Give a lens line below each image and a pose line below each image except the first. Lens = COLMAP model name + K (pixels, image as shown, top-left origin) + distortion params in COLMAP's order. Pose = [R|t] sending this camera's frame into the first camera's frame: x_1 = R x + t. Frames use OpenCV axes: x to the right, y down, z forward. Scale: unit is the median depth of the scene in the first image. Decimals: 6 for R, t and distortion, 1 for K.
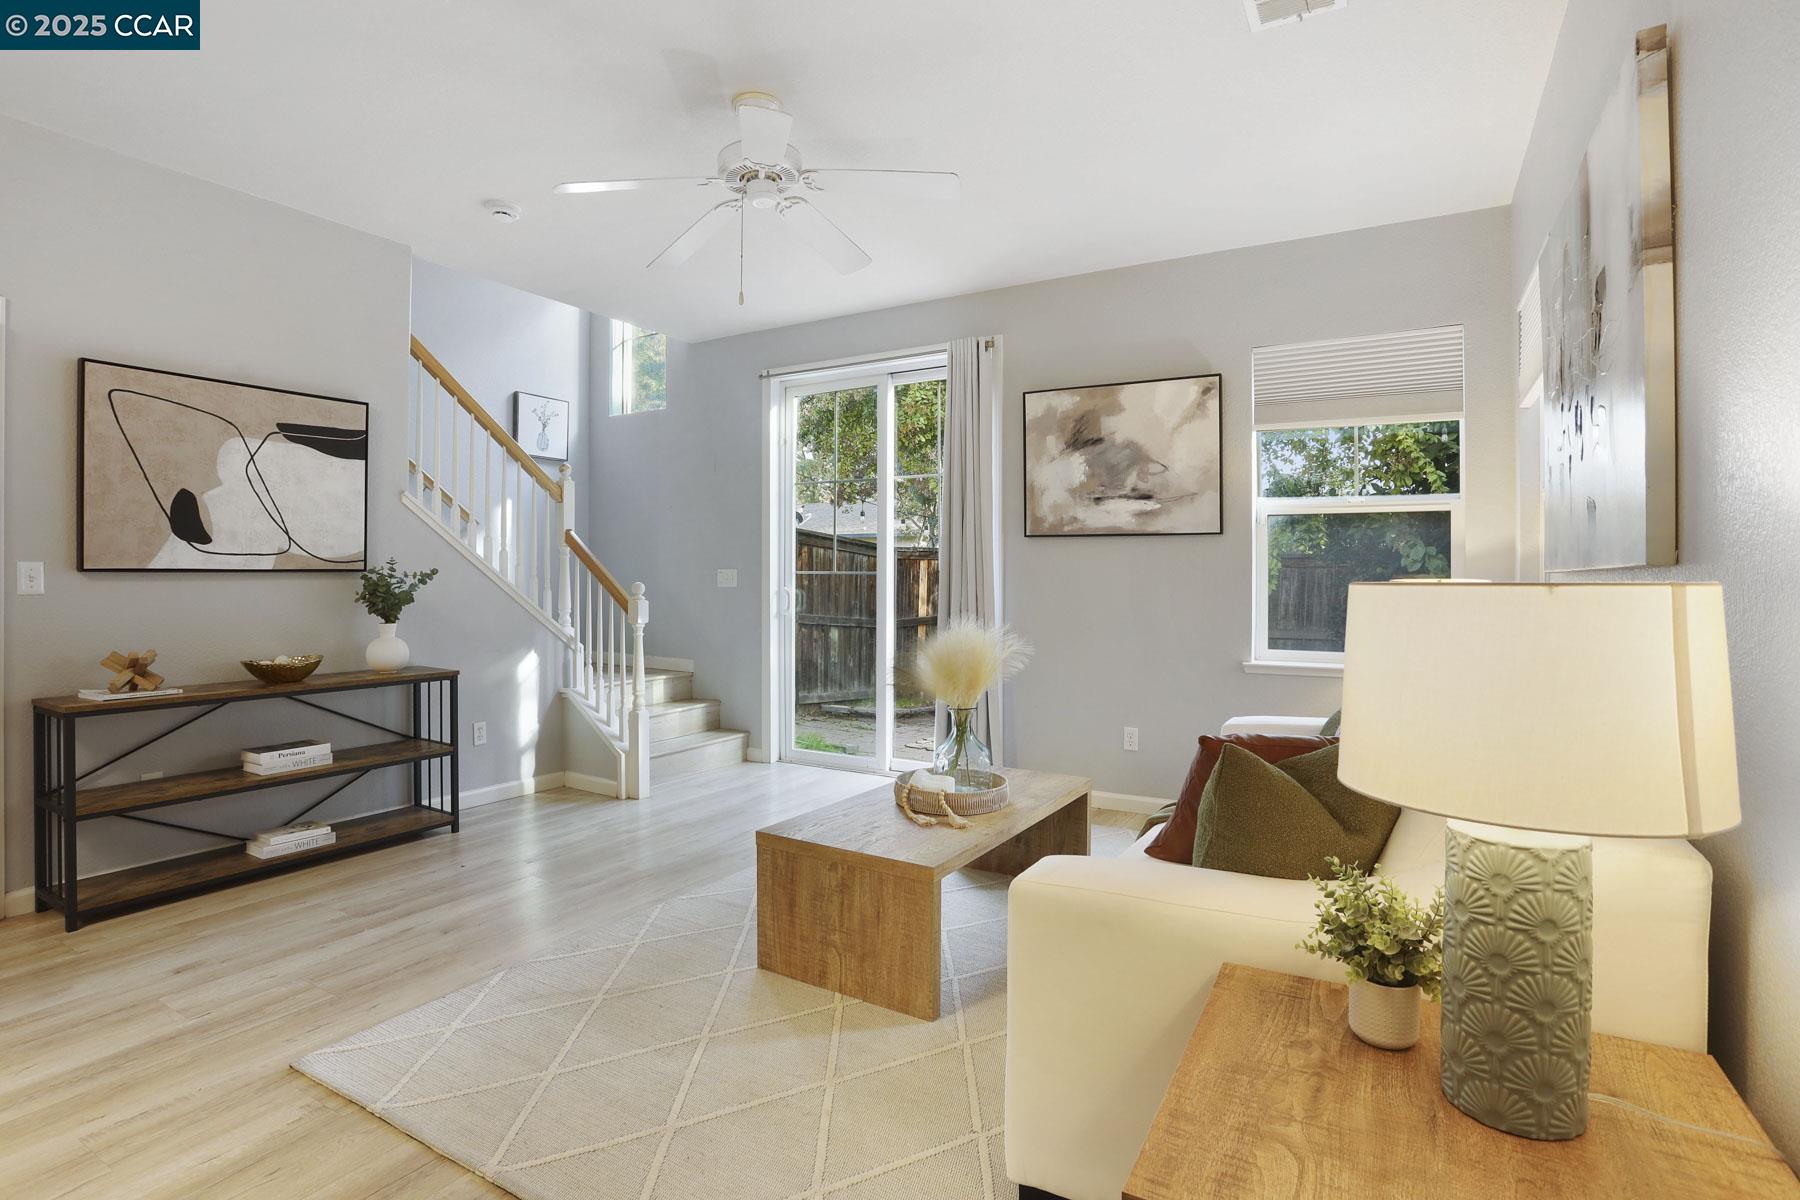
lens RADIAL K [[883.6, 0, 893.9], [0, 883.6, 583.7], [0, 0, 1]] dist [-0.078401, 0.034155]
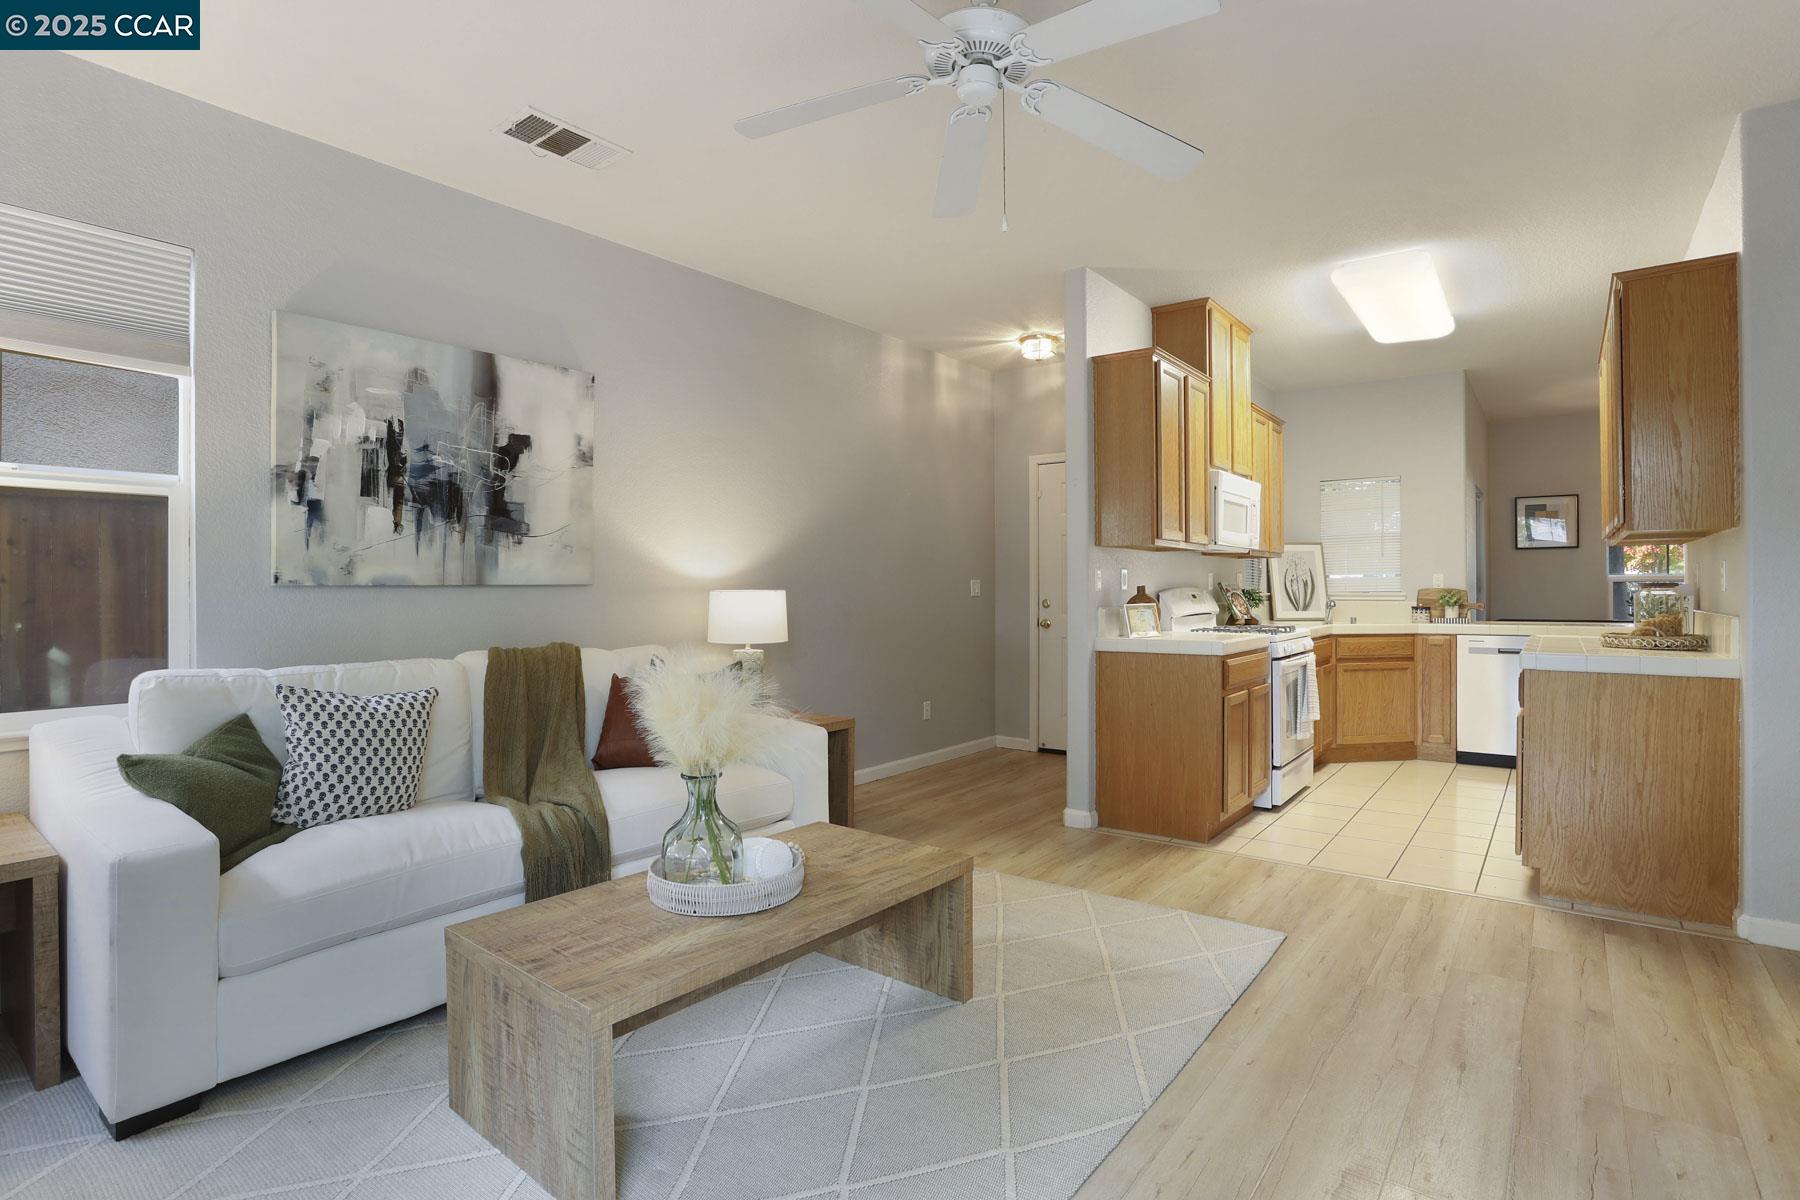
lens RADIAL K [[883.6, 0, 893.9], [0, 883.6, 583.7], [0, 0, 1]] dist [-0.078401, 0.034155]
pose [[-0.991878, 0.000646, 0.127188, -0.127887], [0.001161, 0.999991, 0.003978, -0.011584], [-0.127184, 0.004094, -0.991871, 1.300571]]
